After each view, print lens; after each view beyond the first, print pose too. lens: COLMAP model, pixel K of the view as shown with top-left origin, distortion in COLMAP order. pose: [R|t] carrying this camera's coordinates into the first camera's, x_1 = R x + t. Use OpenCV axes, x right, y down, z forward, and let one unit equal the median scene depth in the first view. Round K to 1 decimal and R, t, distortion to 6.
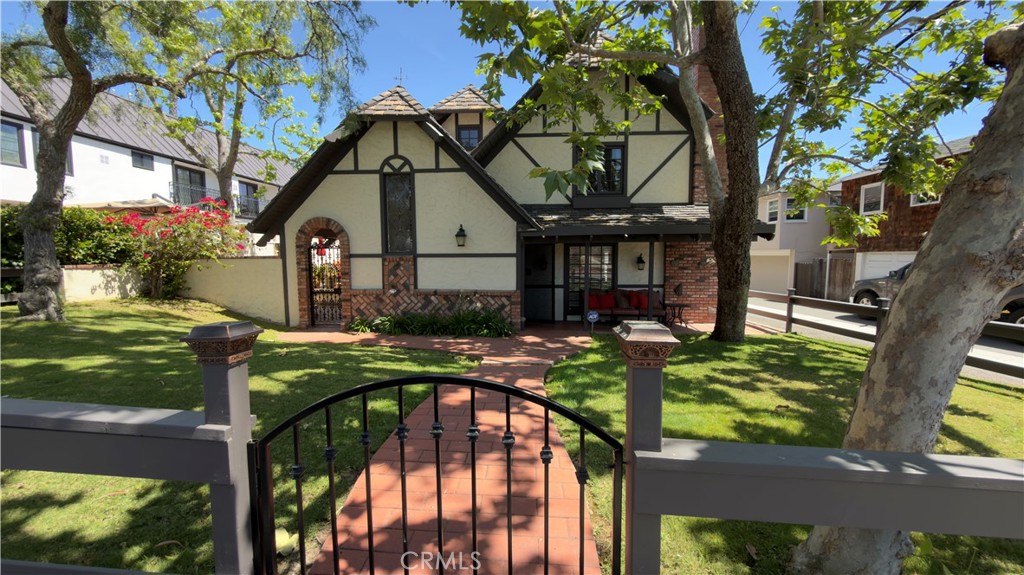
lens RADIAL K [[412.3, 0, 512.0], [0, 412.3, 287.5], [0, 0, 1]] dist [-0.000900, -0.000017]
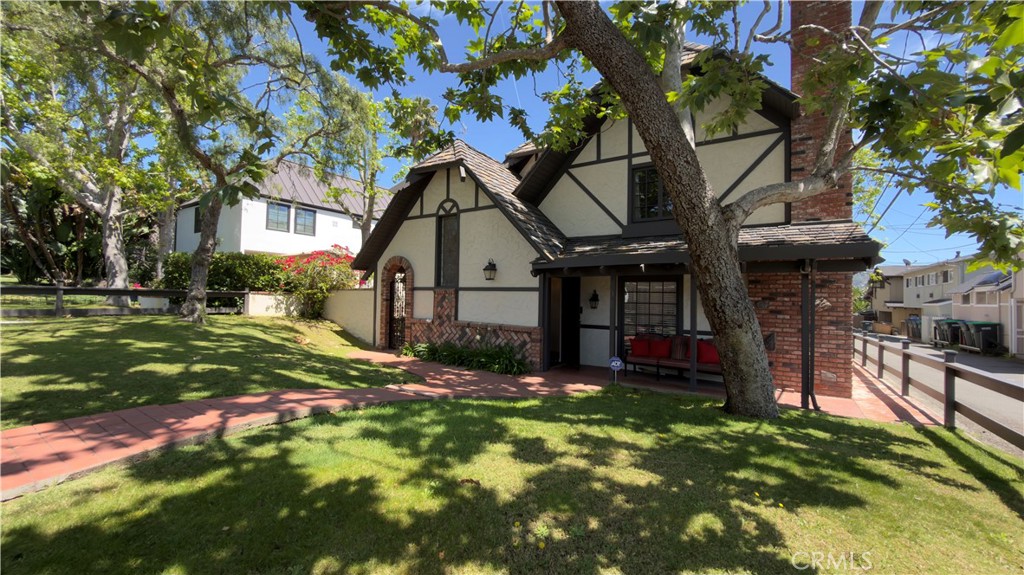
lens RADIAL K [[412.3, 0, 512.0], [0, 412.3, 287.5], [0, 0, 1]] dist [-0.000900, -0.000017]
pose [[0.856674, 0.008137, -0.515795, 0.438654], [-0.066452, 0.993286, -0.094699, 0.010409], [0.511561, 0.115401, 0.851462, 0.166273]]
